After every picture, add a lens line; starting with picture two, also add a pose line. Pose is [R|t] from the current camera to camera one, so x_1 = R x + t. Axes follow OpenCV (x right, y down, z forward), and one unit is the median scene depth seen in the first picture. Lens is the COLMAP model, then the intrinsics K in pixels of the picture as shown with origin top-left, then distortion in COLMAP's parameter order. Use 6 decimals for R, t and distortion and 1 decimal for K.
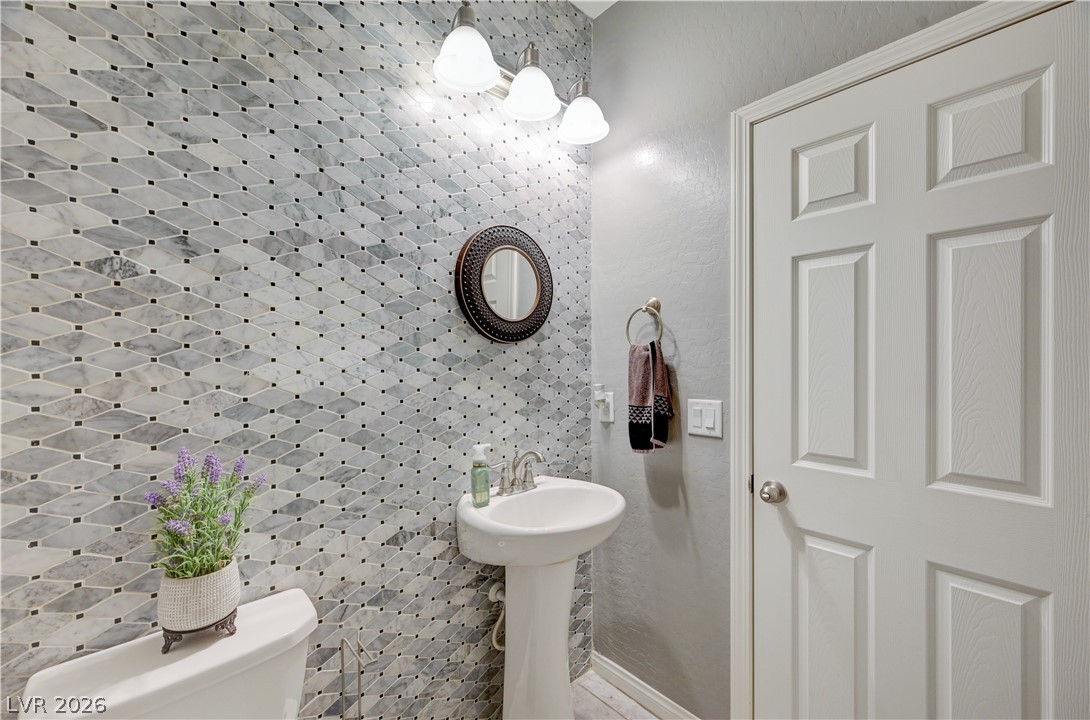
lens RADIAL K [[428.7, 0, 543.7], [0, 428.7, 363.9], [0, 0, 1]] dist [-0.001728, -0.000244]
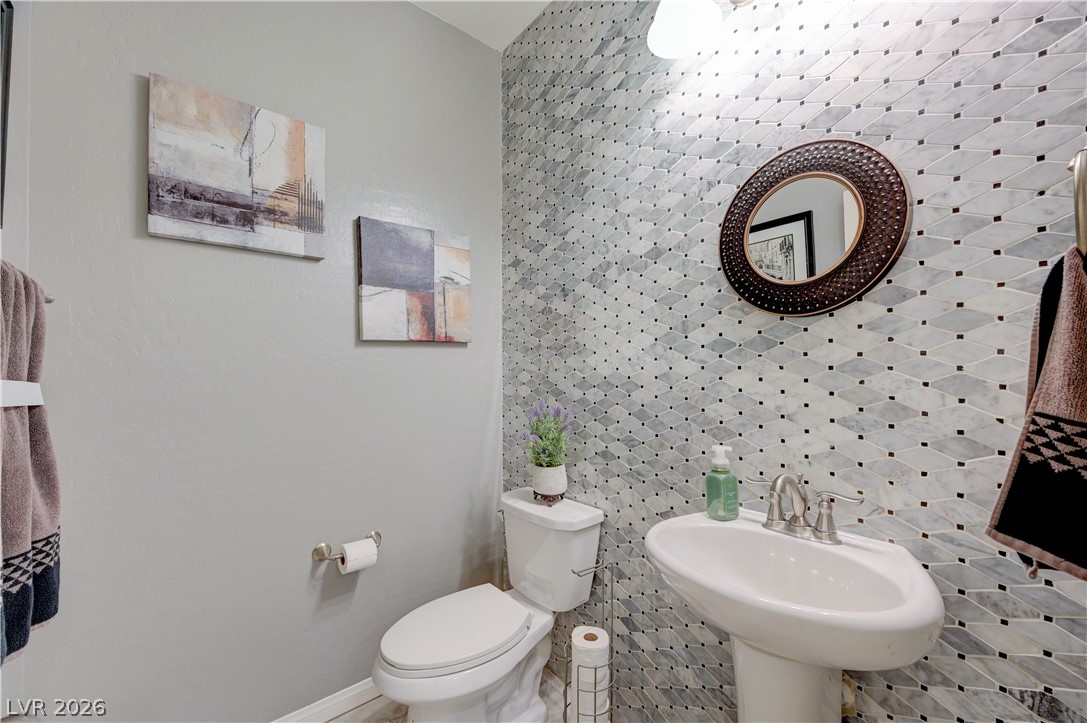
lens RADIAL K [[427.6, 0, 541.0], [0, 427.6, 366.1], [0, 0, 1]] dist [-0.001728, -0.000244]
pose [[-0.046889, -0.010668, -0.998843, 0.731918], [0.002503, 0.999939, -0.010798, 0.044606], [0.998897, -0.003006, -0.046860, 0.725720]]
